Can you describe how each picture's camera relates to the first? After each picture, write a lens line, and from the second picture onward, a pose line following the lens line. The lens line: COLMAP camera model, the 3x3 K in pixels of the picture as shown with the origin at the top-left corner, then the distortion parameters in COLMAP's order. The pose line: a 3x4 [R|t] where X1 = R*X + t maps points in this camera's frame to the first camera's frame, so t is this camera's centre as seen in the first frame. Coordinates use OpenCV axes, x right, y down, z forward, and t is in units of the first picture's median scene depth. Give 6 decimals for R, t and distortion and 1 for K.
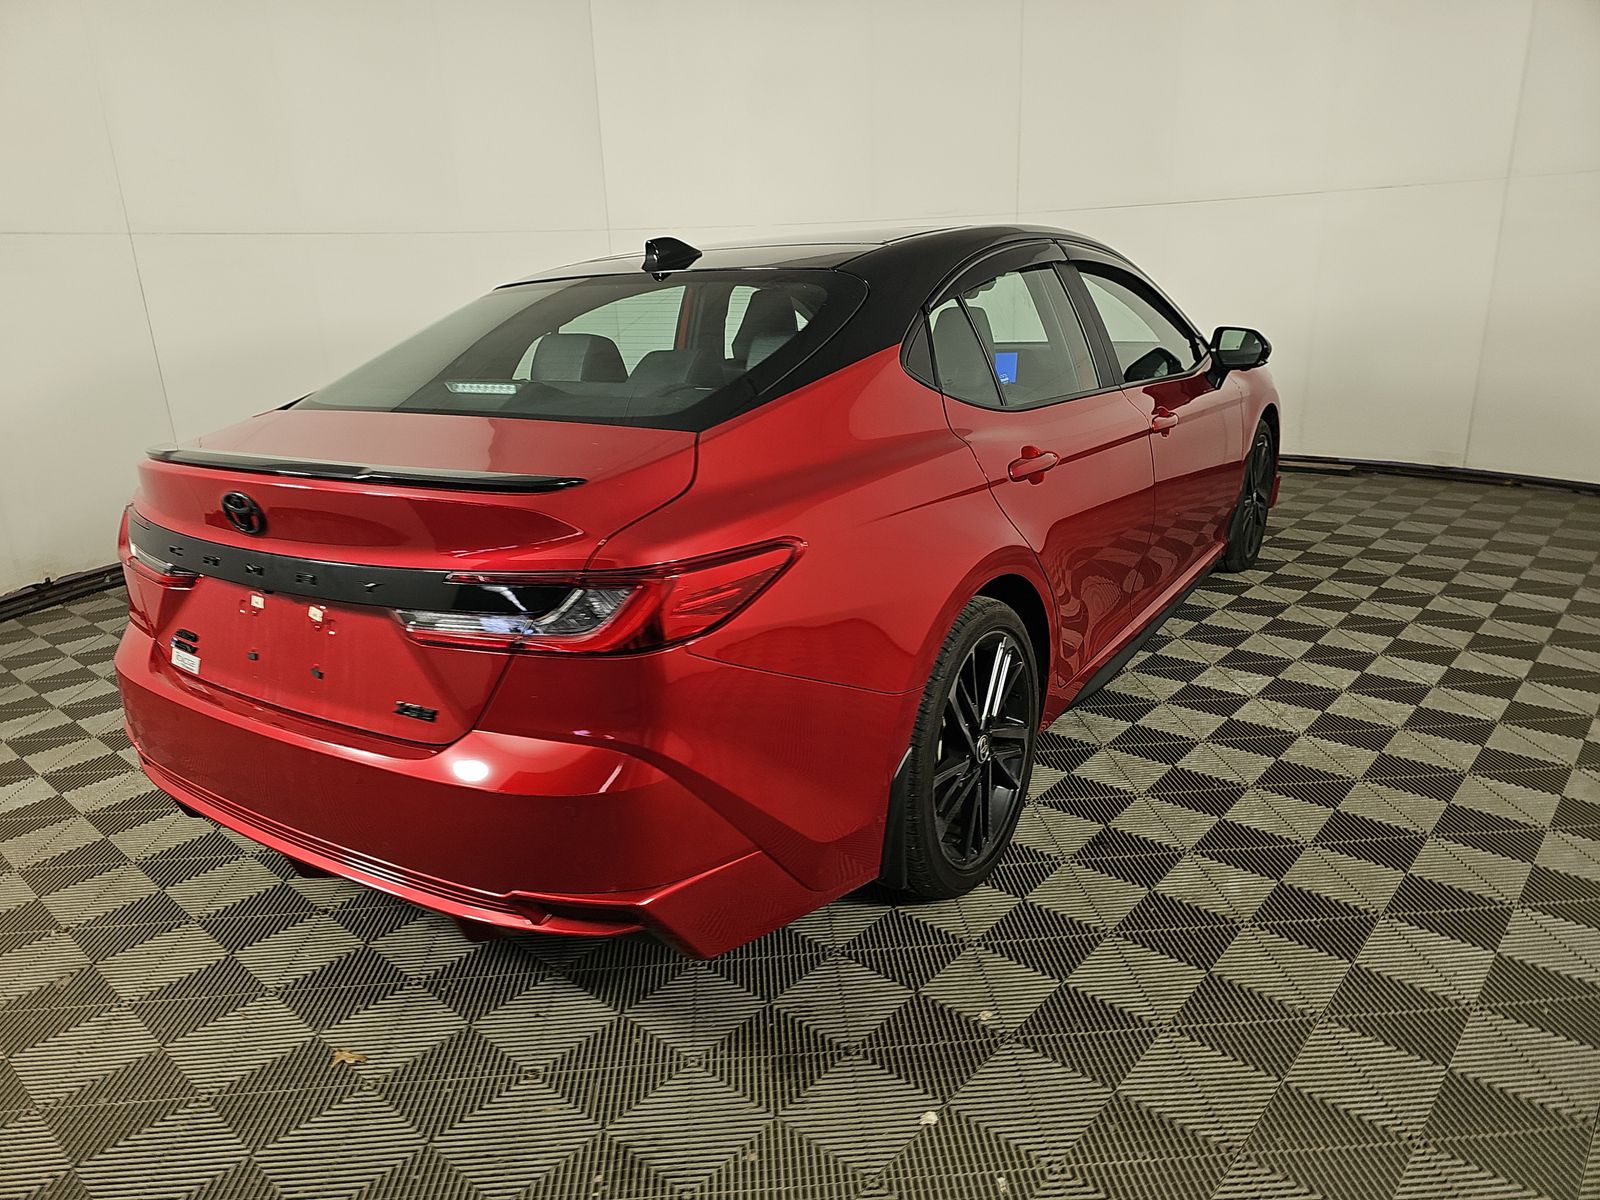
lens RADIAL K [[1090.9, 0, 800.0], [0, 1090.9, 600.0], [0, 0, 1]] dist [0.057962, -0.001384]
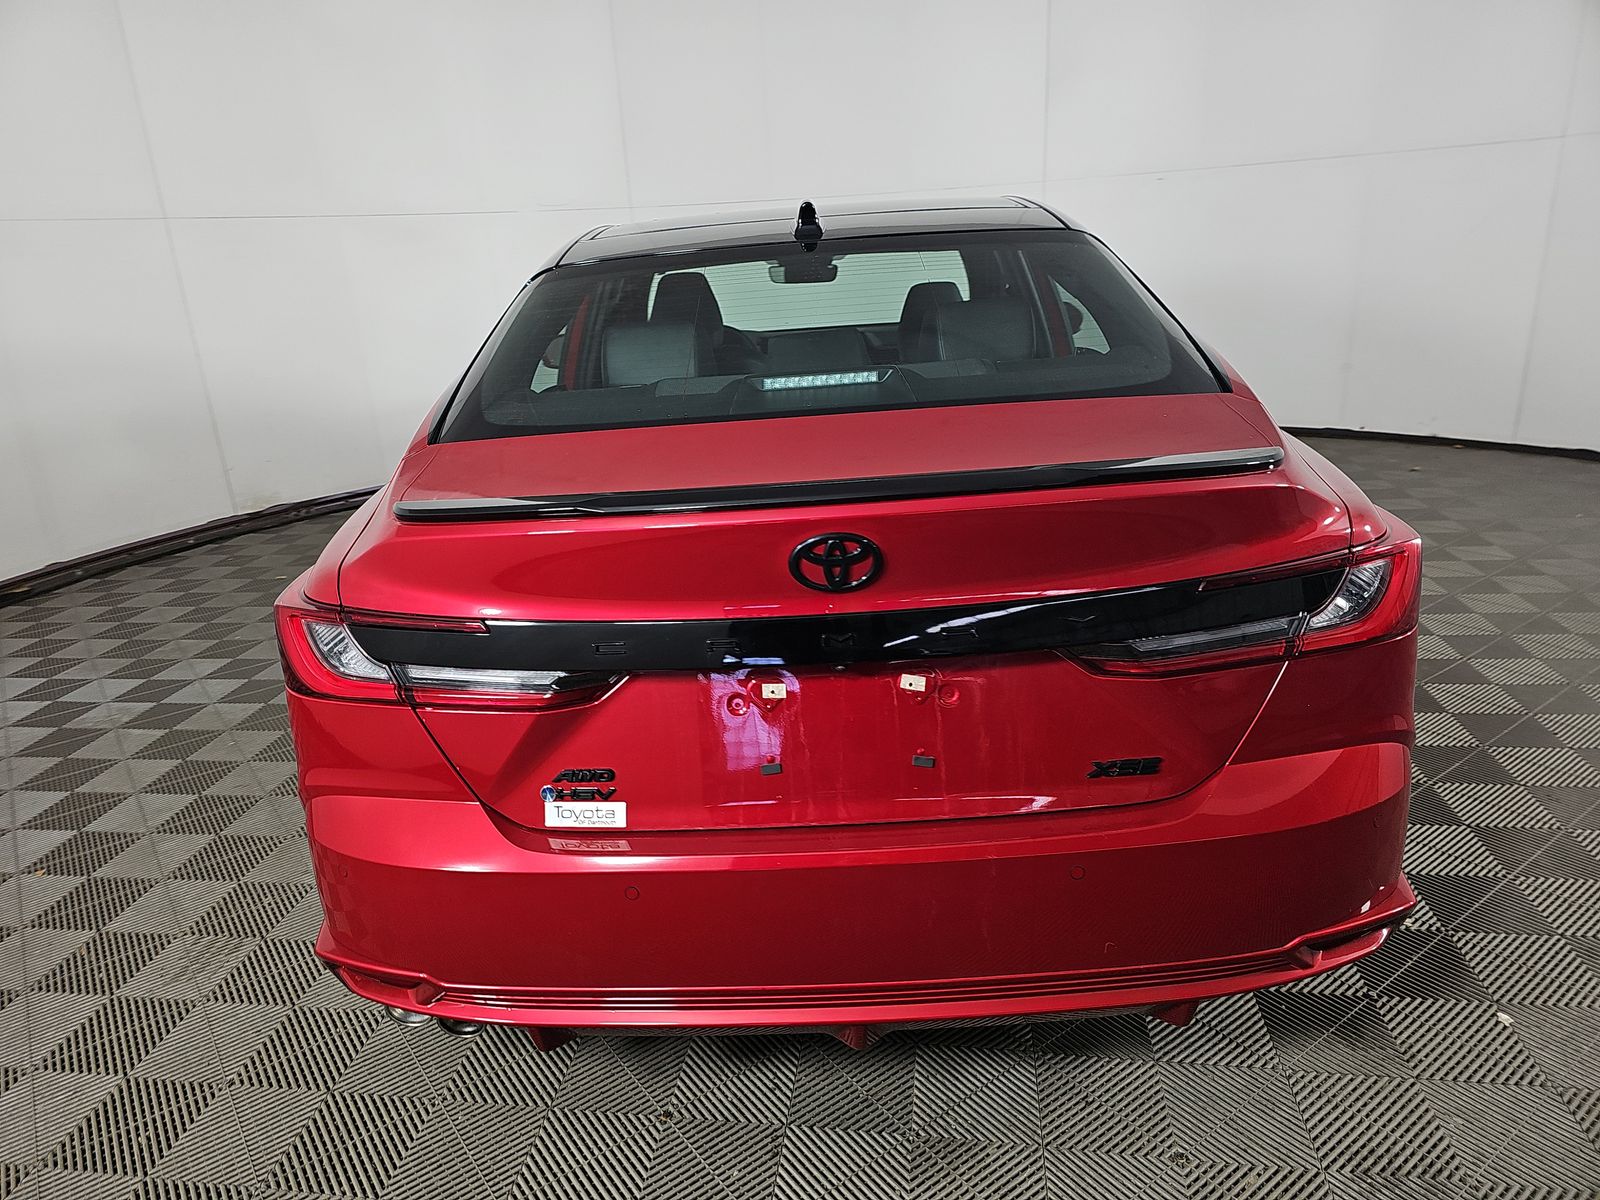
lens RADIAL K [[1056.4, 0, 800.0], [0, 1056.4, 600.0], [0, 0, 1]] dist [0.000979, 0.000727]
pose [[0.837272, -0.188060, 0.513429, -0.749826], [0.184230, 0.981115, 0.058932, -0.087420], [-0.514815, 0.045246, 0.856106, 0.373799]]
